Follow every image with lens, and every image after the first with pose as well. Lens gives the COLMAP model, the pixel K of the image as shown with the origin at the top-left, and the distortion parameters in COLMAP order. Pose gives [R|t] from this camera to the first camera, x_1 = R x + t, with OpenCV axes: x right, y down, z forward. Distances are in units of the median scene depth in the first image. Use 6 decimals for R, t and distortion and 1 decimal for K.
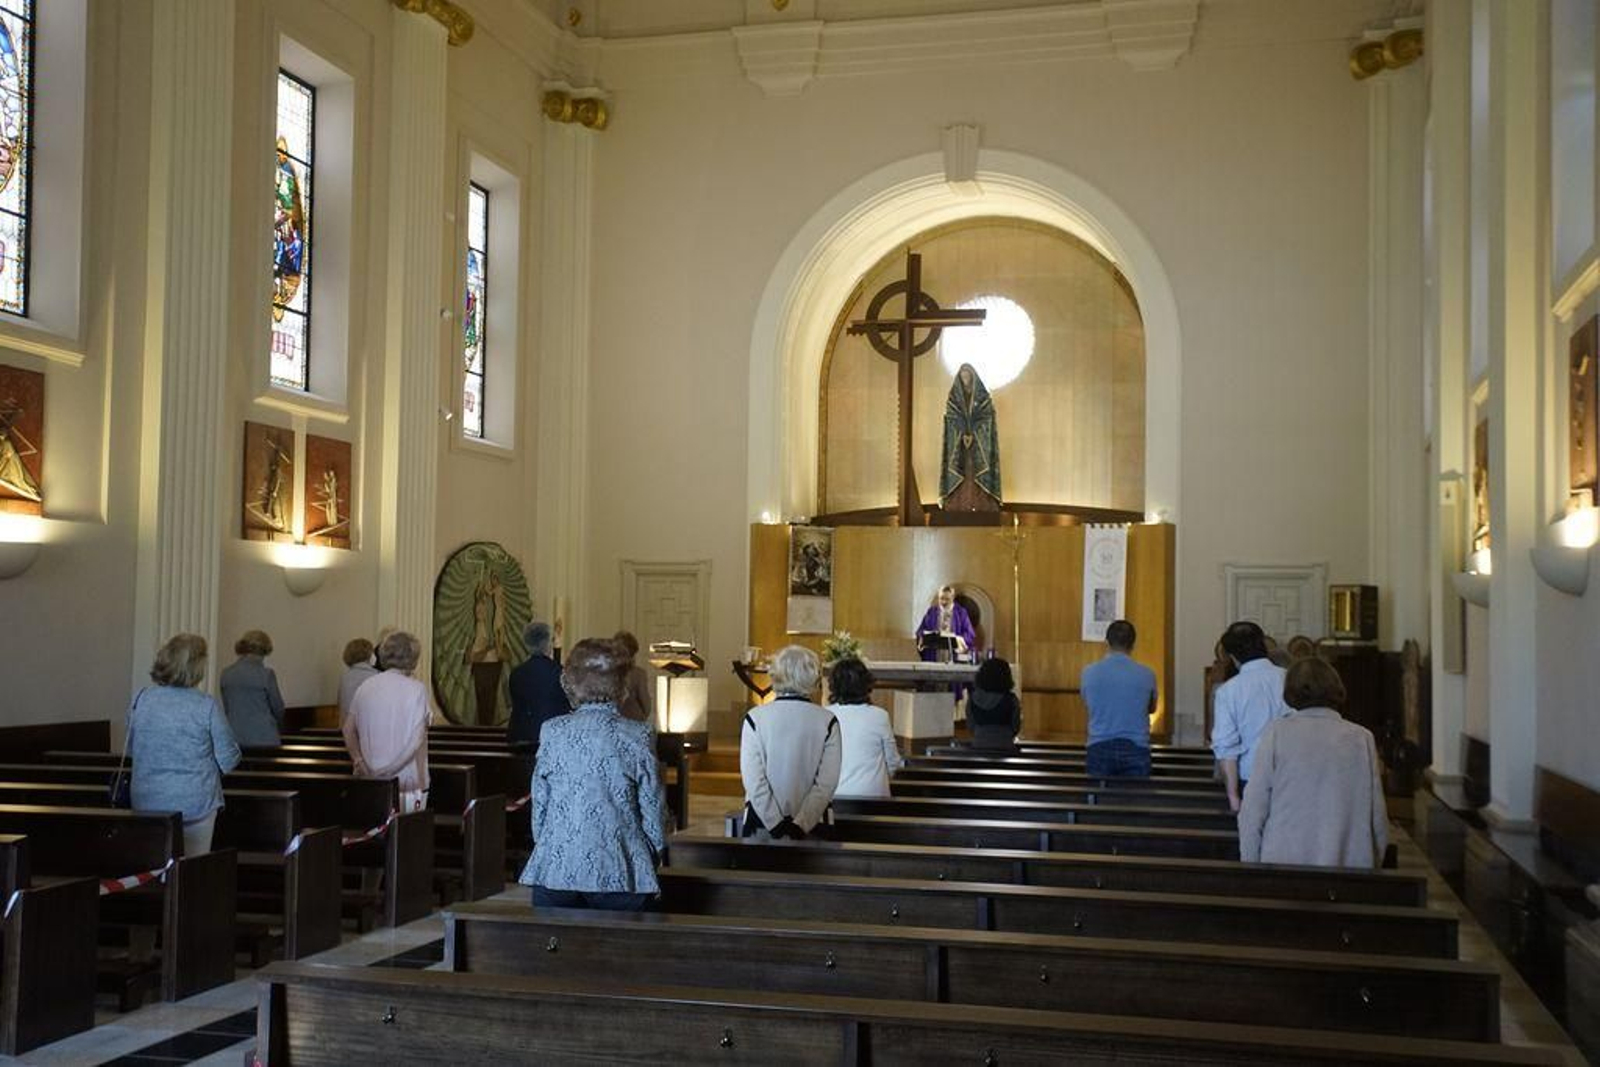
lens RADIAL K [[1768.6, 0, 800.0], [0, 1768.6, 533.5], [0, 0, 1]] dist [0.000366, 0.000398]
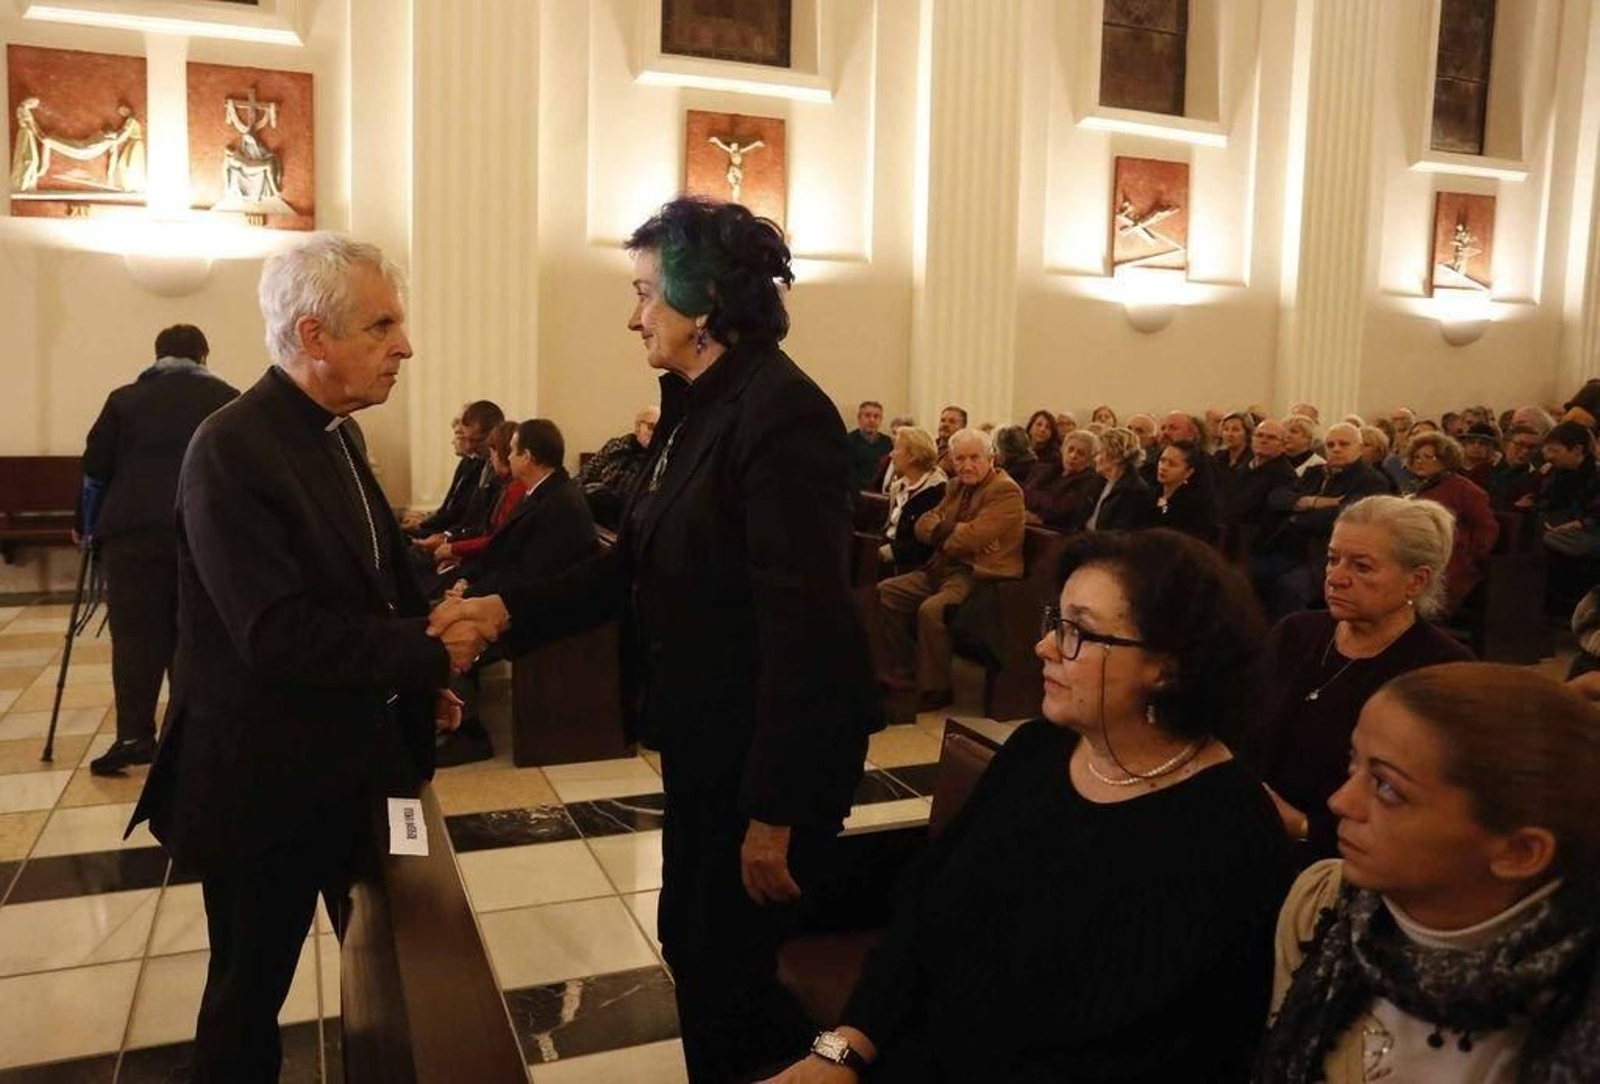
lens RADIAL K [[1206.8, 0, 799.1], [0, 1206.8, 469.6], [0, 0, 1]] dist [-0.009130, -0.002348]
pose [[0.607367, 0.066930, -0.791597, 0.171282], [0.034961, 0.993227, 0.110803, 0.040211], [0.793651, -0.094973, 0.600914, 0.618475]]
